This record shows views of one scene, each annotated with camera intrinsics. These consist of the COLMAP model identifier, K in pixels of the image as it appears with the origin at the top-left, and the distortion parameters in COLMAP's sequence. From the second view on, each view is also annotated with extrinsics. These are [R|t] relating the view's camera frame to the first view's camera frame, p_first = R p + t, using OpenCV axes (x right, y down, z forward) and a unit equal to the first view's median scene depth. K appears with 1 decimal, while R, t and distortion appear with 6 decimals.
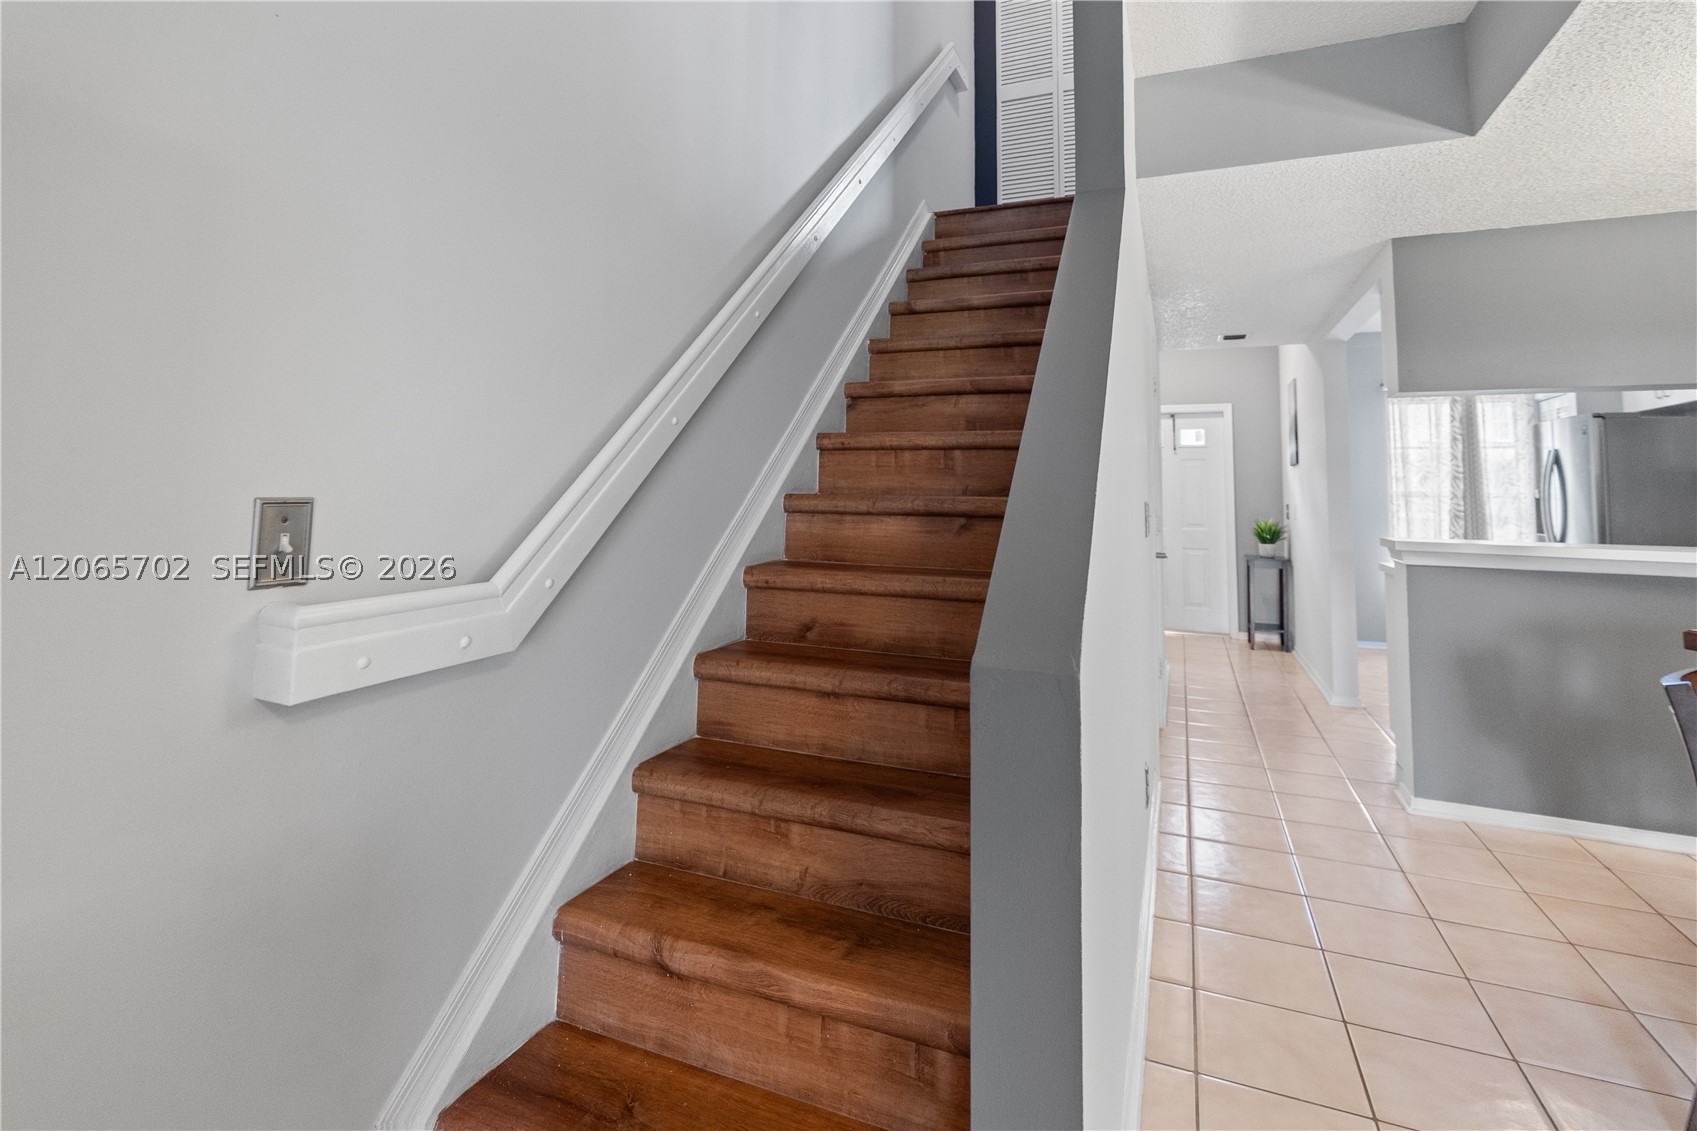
lens RADIAL K [[805.8, 0, 846.6], [0, 805.8, 420.0], [0, 0, 1]] dist [0.005347, 0.000173]
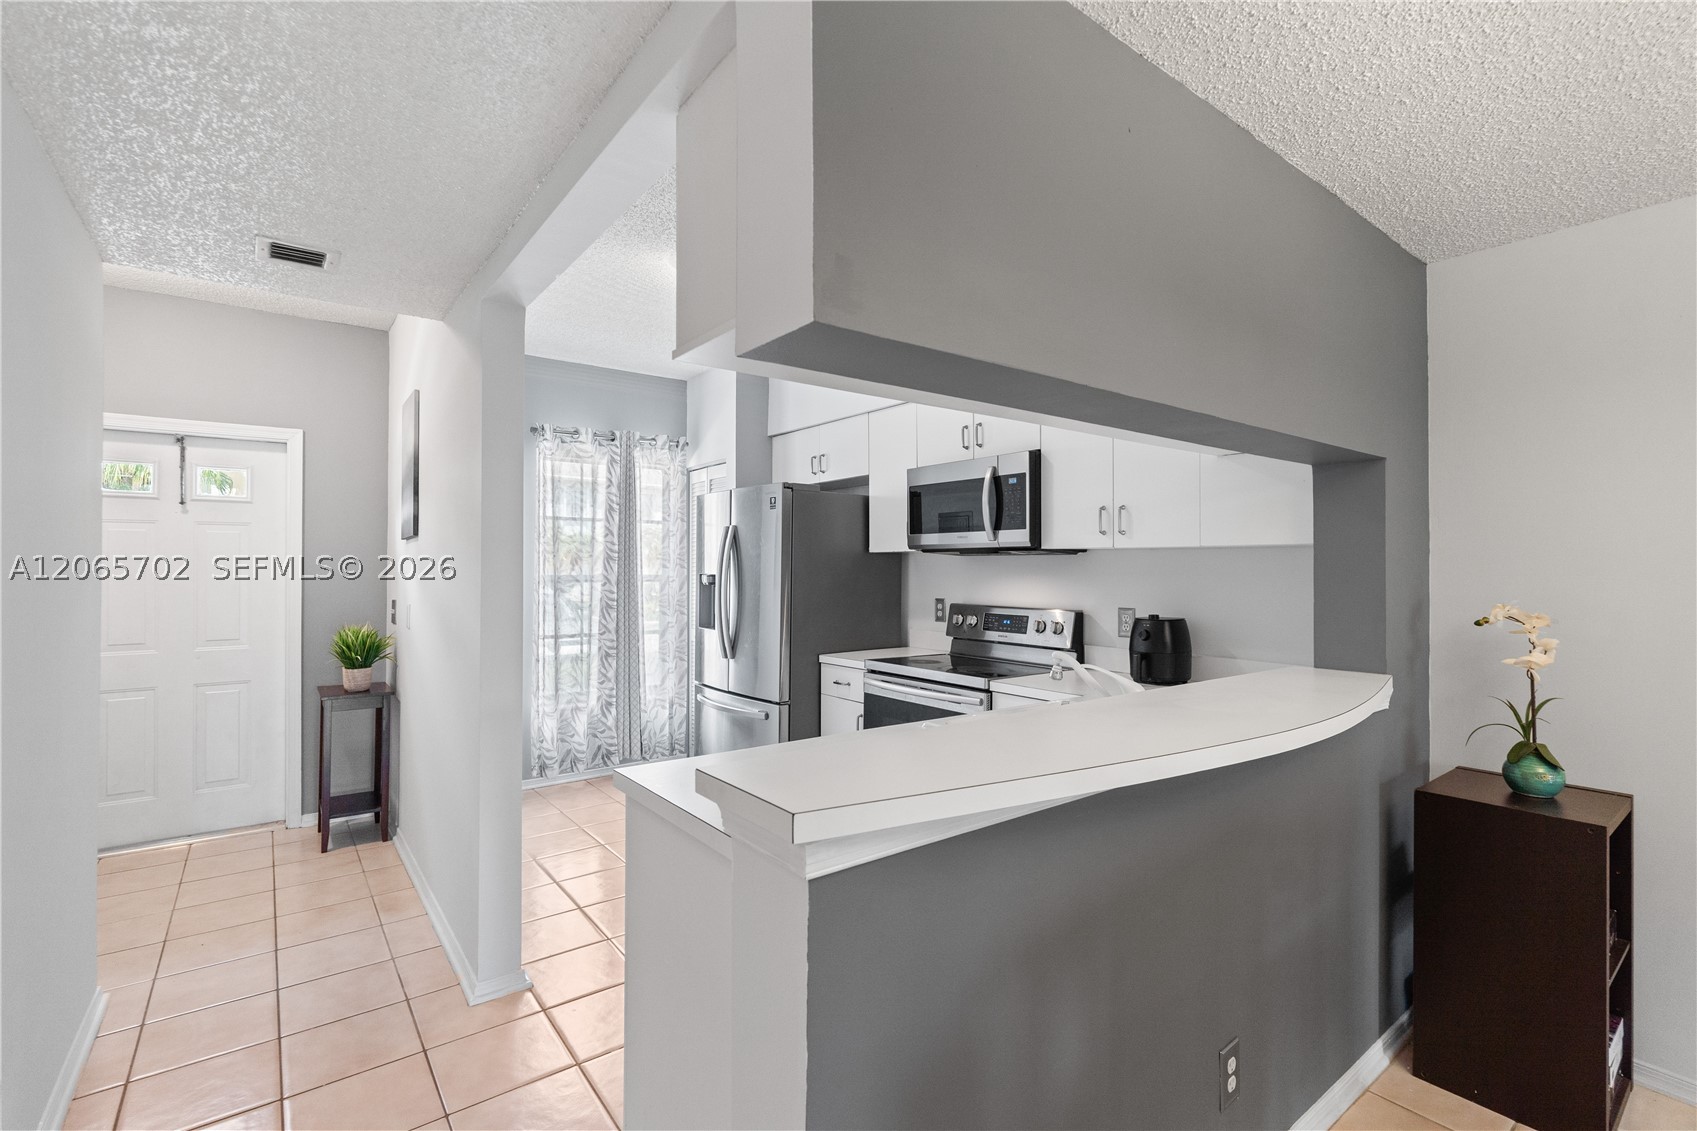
lens RADIAL K [[764.7, 0, 850.3], [0, 764.7, 565.4], [0, 0, 1]] dist [-0.010009, 0.002076]
pose [[0.500485, -0.010037, 0.865687, 0.219252], [-0.072115, 0.995974, 0.053240, 0.021389], [-0.862736, -0.089075, 0.497747, 0.416339]]
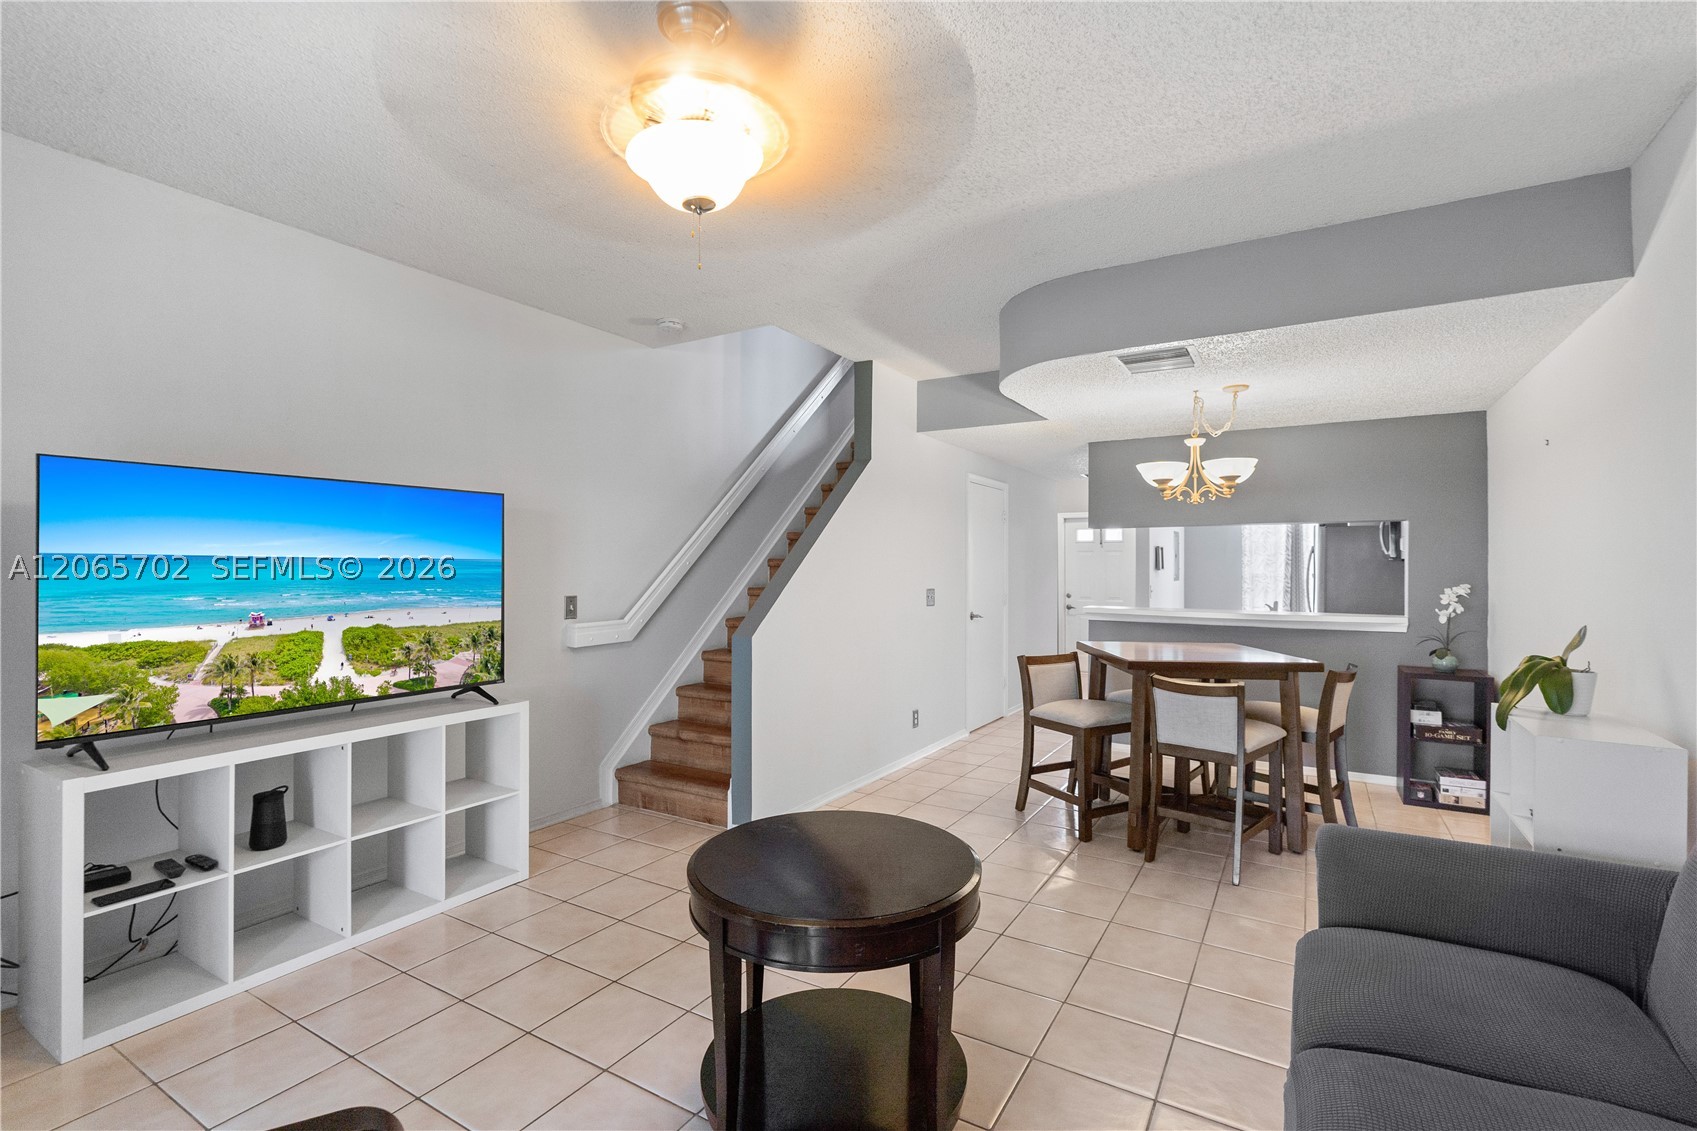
lens RADIAL K [[764.7, 0, 852.0], [0, 764.7, 568.7], [0, 0, 1]] dist [-0.010009, 0.002076]
pose [[0.989786, -0.011535, -0.142094, 0.193395], [0.024111, 0.995908, 0.087100, -0.053297], [0.140508, -0.089636, 0.986014, -0.399815]]
